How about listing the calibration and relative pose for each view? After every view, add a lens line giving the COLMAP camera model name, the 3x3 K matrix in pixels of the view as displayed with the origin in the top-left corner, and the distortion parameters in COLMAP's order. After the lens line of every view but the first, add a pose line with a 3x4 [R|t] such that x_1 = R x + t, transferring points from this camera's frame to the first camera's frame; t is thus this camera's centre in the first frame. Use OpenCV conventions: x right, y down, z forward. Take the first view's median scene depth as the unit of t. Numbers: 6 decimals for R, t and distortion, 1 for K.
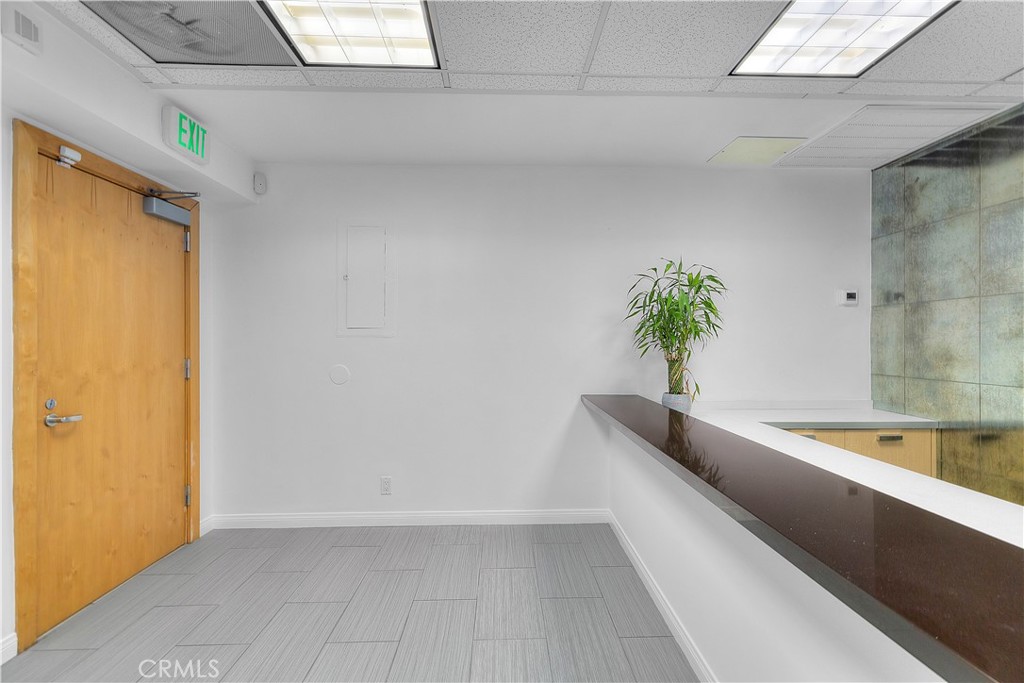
lens RADIAL K [[469.6, 0, 513.9], [0, 469.6, 342.3], [0, 0, 1]] dist [0.001970, 0.000244]
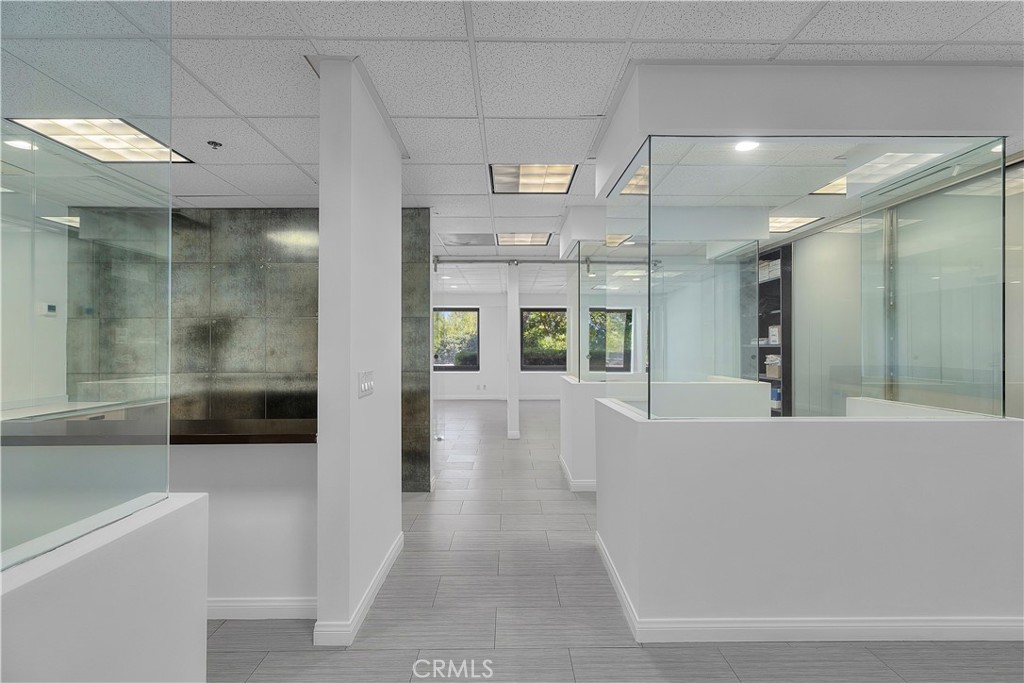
lens RADIAL K [[469.6, 0, 511.8], [0, 469.6, 342.6], [0, 0, 1]] dist [0.001970, 0.000244]
pose [[0.020092, 0.000790, 0.999798, -0.471212], [0.005472, 0.999985, -0.000900, -0.005278], [-0.999783, 0.005489, 0.020088, -0.189272]]
